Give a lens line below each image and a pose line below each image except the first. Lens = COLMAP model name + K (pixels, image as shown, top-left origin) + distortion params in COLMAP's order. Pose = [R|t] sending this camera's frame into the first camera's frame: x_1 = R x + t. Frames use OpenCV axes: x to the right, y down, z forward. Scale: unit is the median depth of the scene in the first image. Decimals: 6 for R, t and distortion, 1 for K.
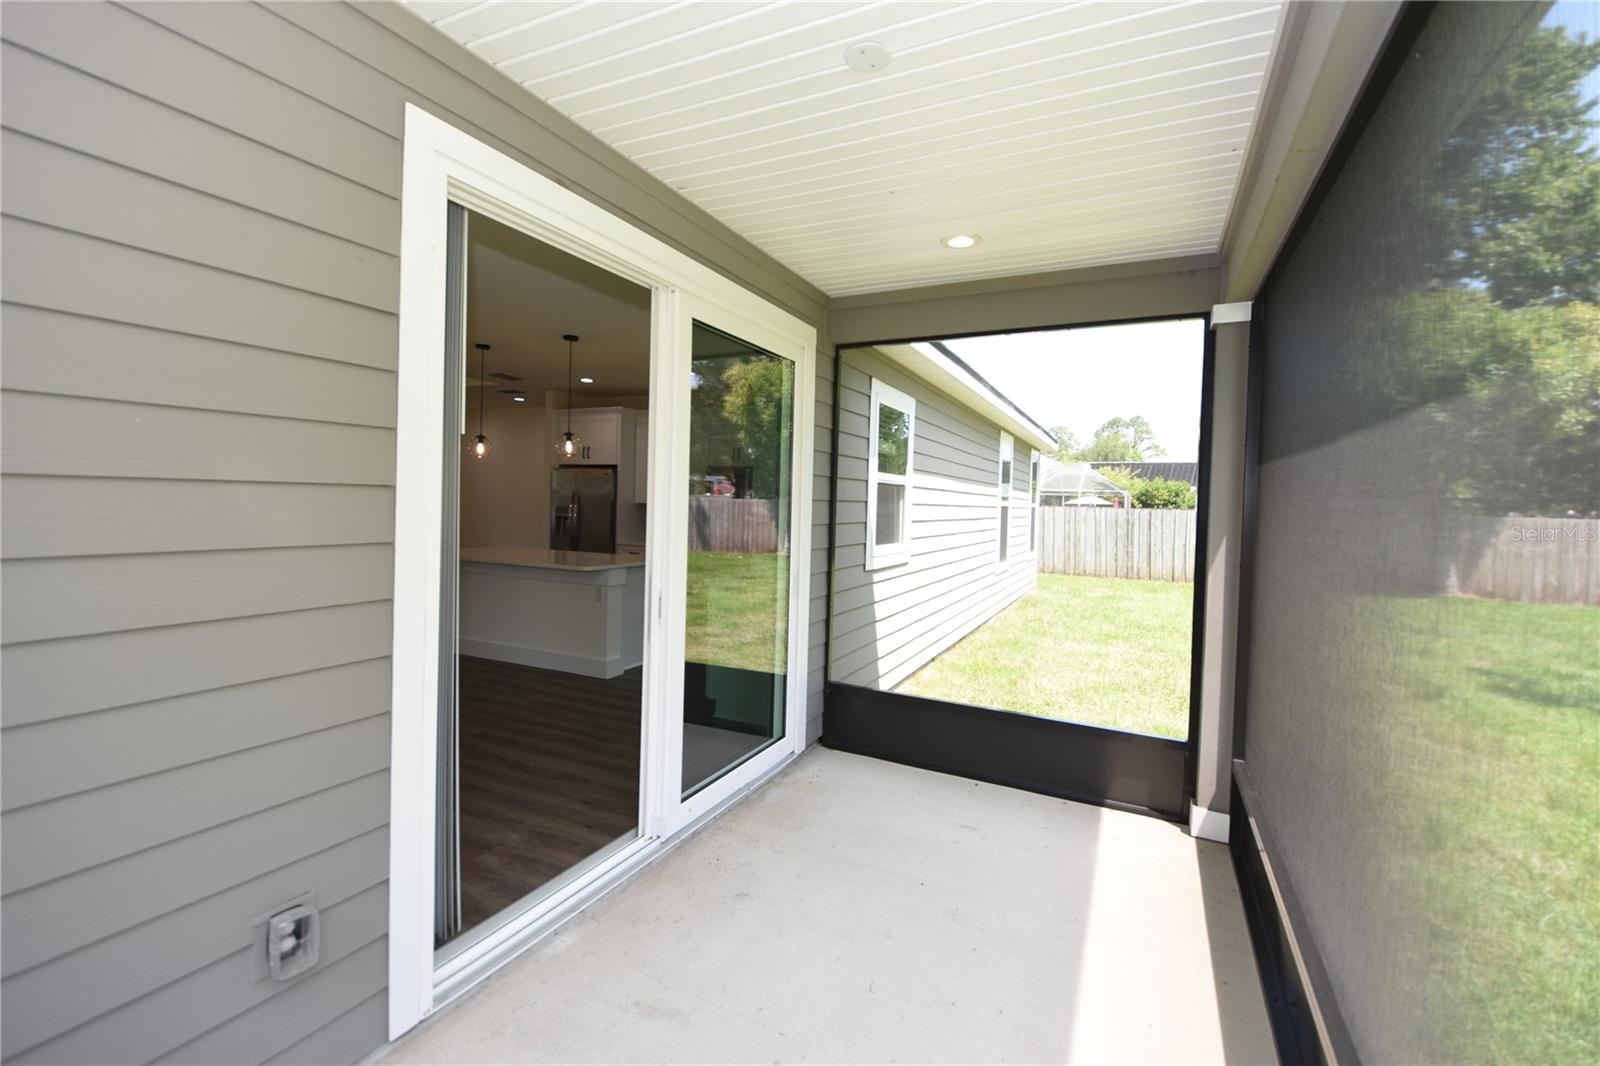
lens RADIAL K [[704.2, 0, 795.7], [0, 704.2, 513.1], [0, 0, 1]] dist [0.014685, -0.022712]
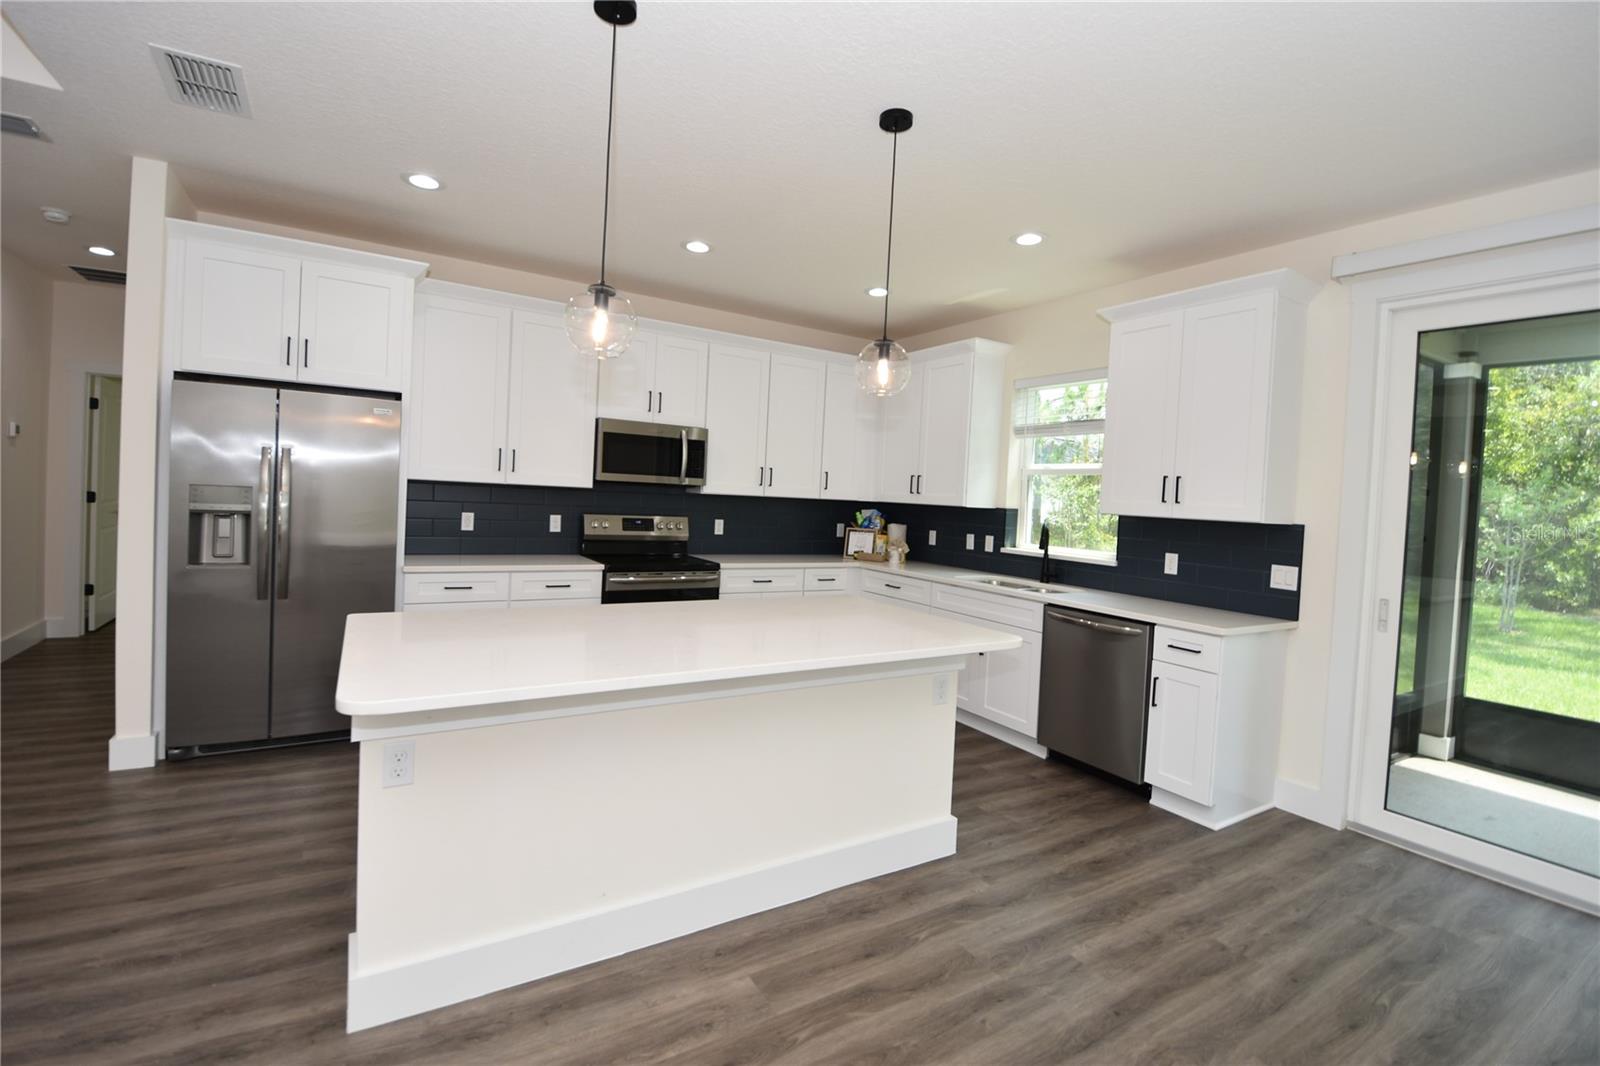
lens RADIAL K [[704.2, 0, 795.7], [0, 704.2, 513.1], [0, 0, 1]] dist [0.014685, -0.022712]
pose [[0.540271, -0.023740, 0.841156, -0.493775], [-0.019231, 0.998993, 0.040546, -0.016008], [-0.841271, -0.038082, 0.539270, 0.552203]]
